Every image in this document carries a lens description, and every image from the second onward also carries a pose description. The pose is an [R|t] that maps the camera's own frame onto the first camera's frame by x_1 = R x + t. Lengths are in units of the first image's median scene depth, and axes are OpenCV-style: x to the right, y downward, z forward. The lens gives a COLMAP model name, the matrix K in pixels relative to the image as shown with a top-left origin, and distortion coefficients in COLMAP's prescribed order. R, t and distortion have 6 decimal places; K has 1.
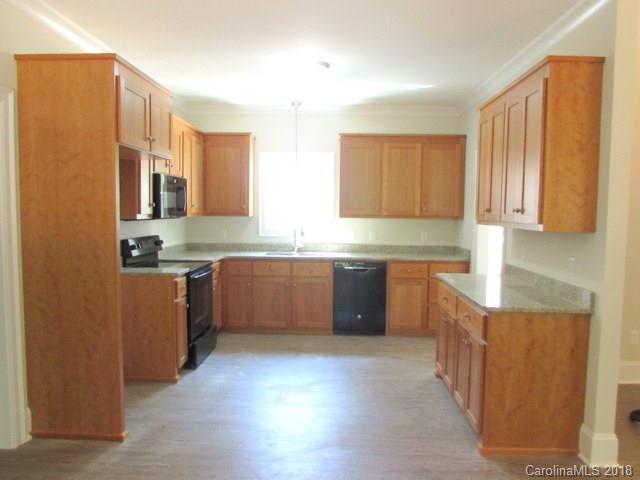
lens RADIAL K [[483.6, 0, 320.8], [0, 483.6, 240.6], [0, 0, 1]] dist [-0.002197, -0.000169]
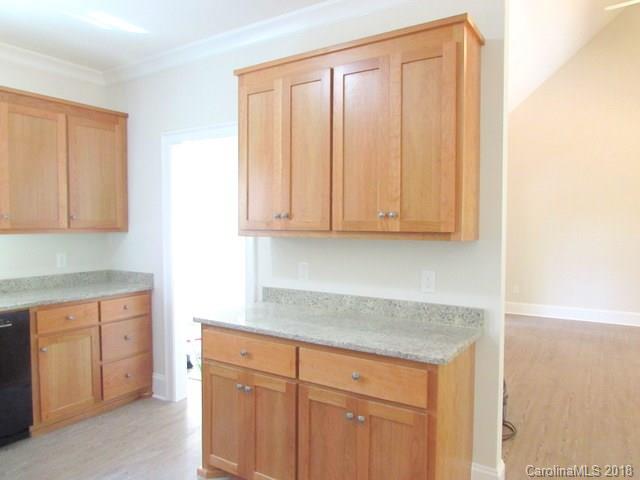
lens RADIAL K [[457.2, 0, 316.3], [0, 457.2, 240.1], [0, 0, 1]] dist [-0.047439, 0.021945]
pose [[0.507160, -0.041702, 0.860842, -0.143199], [0.063564, 0.997918, 0.010894, -0.021412], [-0.859505, 0.049194, 0.508755, 0.426980]]
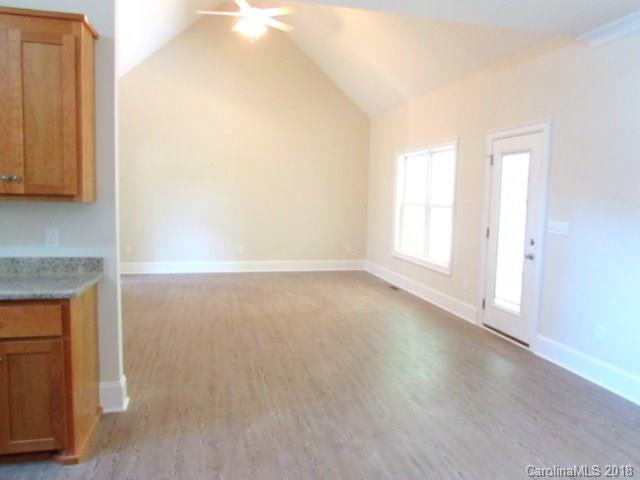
lens RADIAL K [[457.2, 0, 317.0], [0, 457.2, 237.4], [0, 0, 1]] dist [-0.047439, 0.021945]
pose [[-0.273140, -0.113076, 0.955305, -0.270267], [0.036961, 0.991101, 0.127881, -0.023308], [-0.961264, 0.070238, -0.266530, 0.411152]]
